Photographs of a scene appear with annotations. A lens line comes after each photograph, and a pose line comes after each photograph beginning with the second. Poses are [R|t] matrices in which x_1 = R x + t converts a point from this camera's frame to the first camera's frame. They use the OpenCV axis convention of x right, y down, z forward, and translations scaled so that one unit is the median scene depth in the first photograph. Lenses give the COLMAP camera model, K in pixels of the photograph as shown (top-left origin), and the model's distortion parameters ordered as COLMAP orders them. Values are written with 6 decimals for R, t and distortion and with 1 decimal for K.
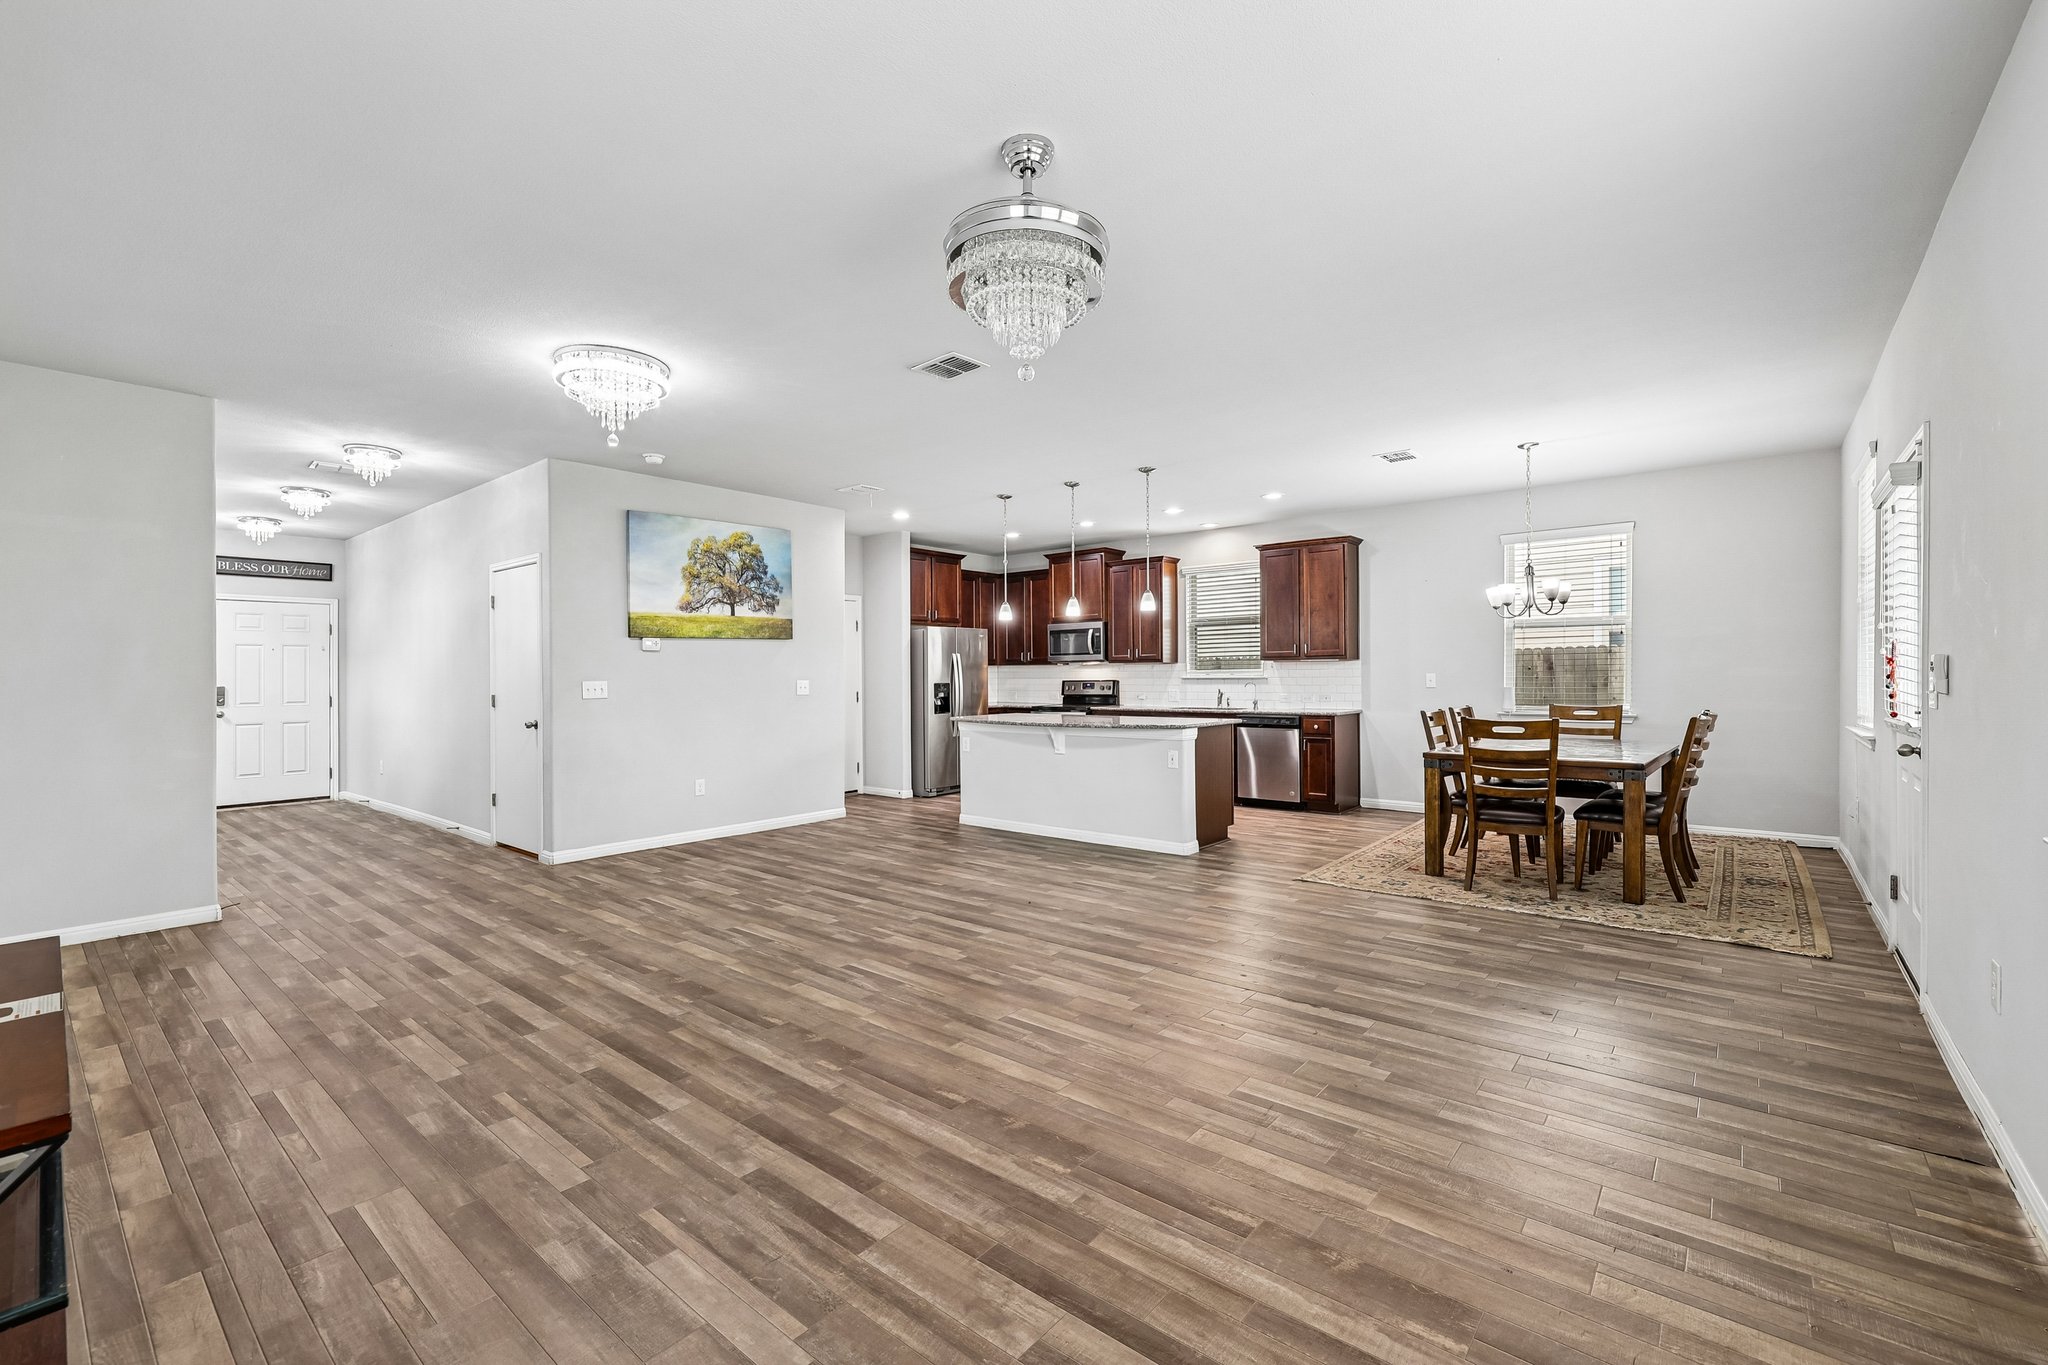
lens RADIAL K [[858.3, 0, 1024.0], [0, 858.3, 682.5], [0, 0, 1]] dist [-0.002496, -0.000065]
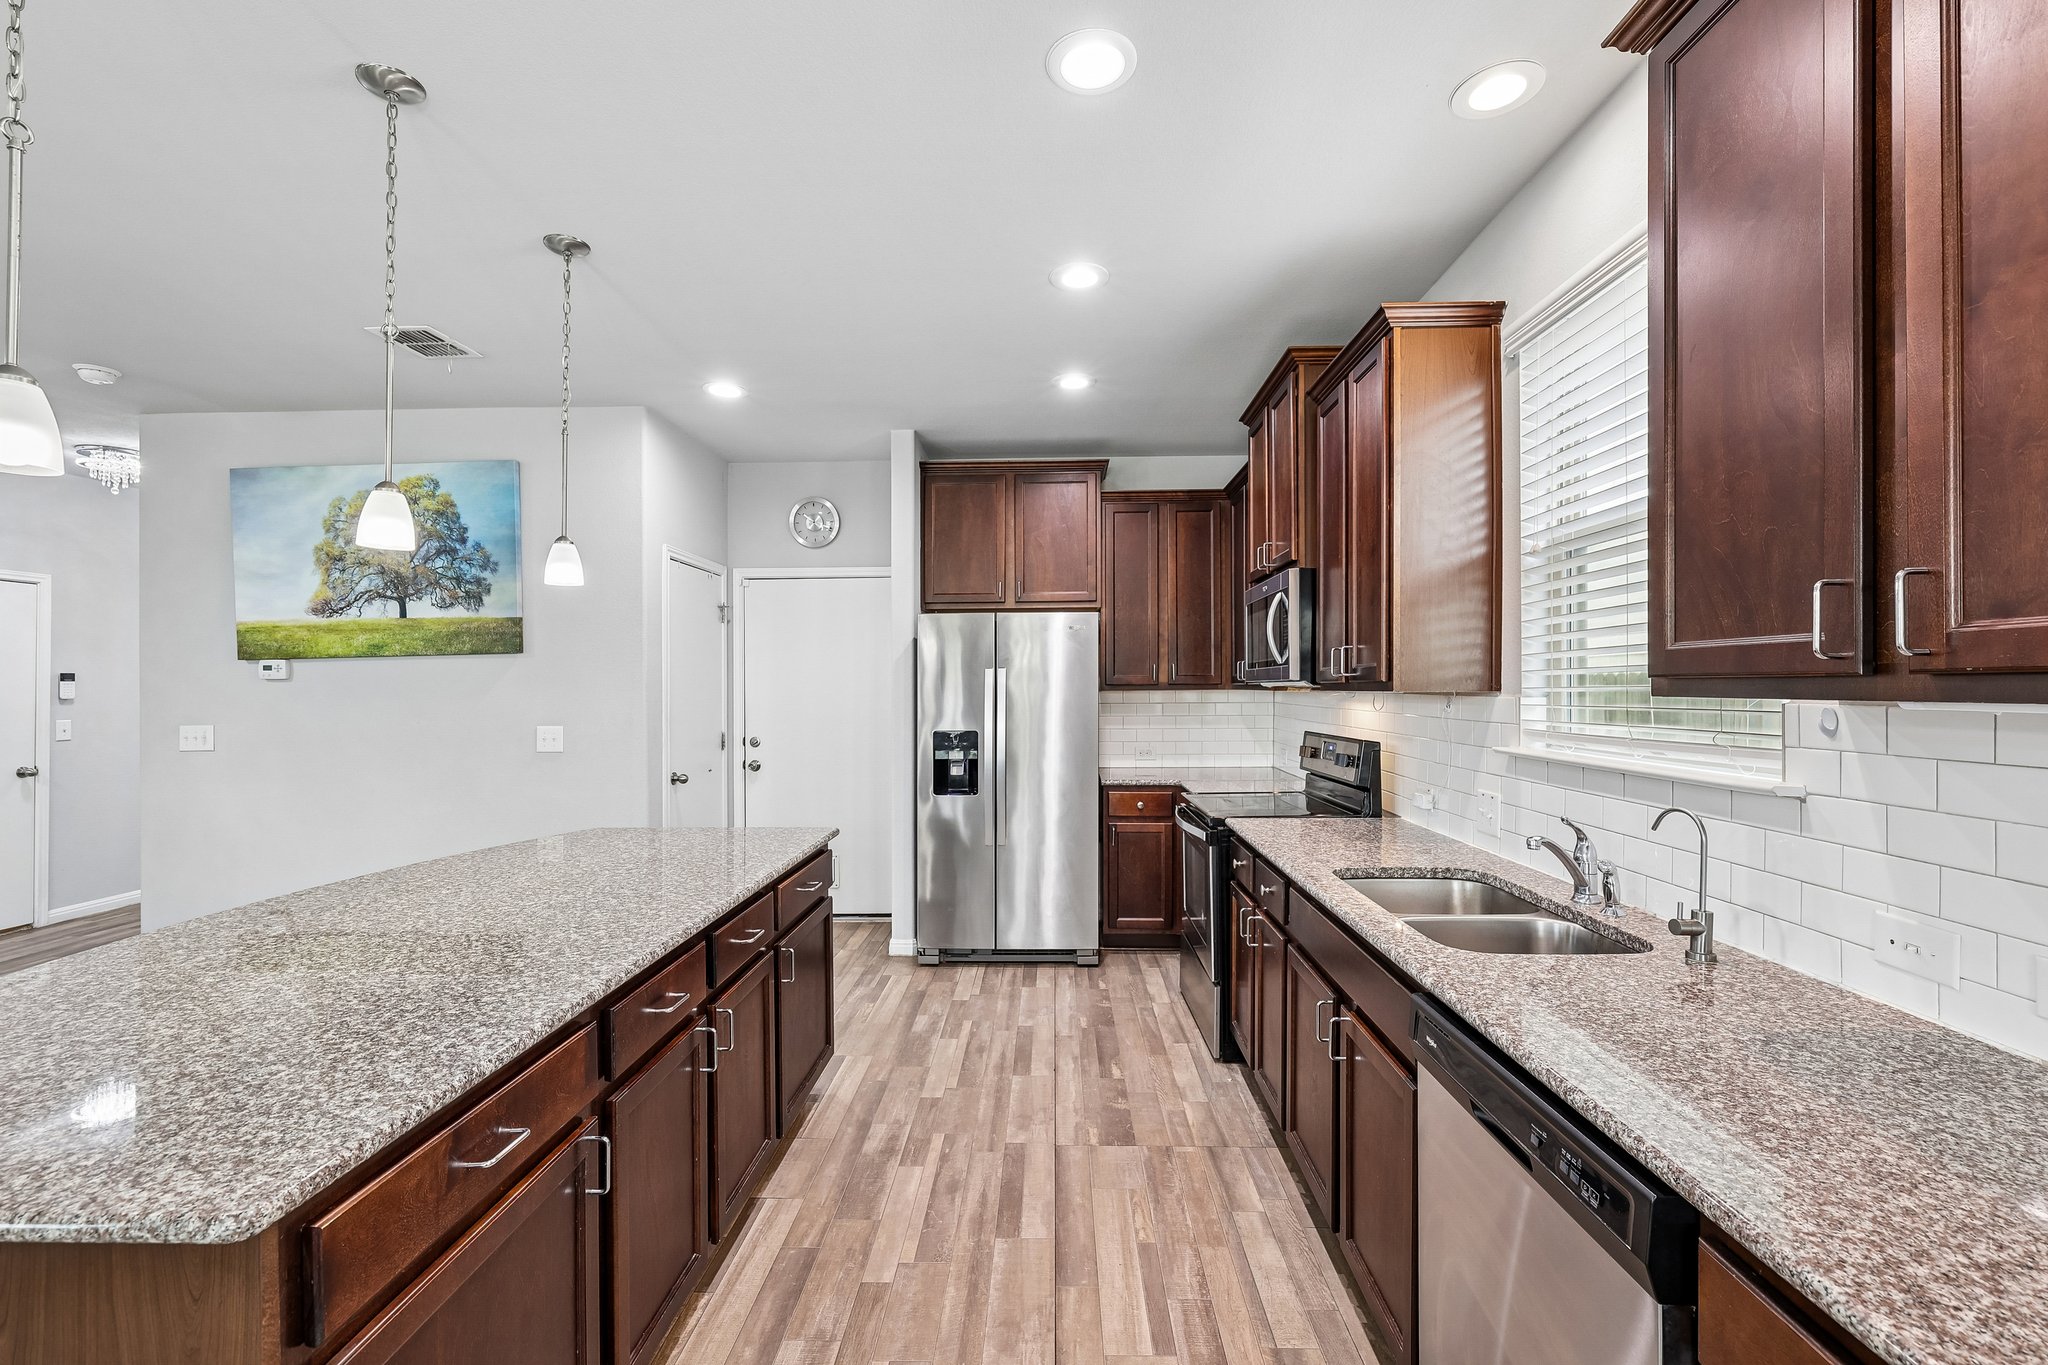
lens RADIAL K [[858.9, 0, 1030.1], [0, 858.9, 687.5], [0, 0, 1]] dist [-0.000590, 0.000095]
pose [[0.620445, 0.005406, -0.784232, 0.392113], [-0.005664, 0.999981, 0.002413, -0.032036], [0.784230, 0.002945, 0.620463, 0.941128]]
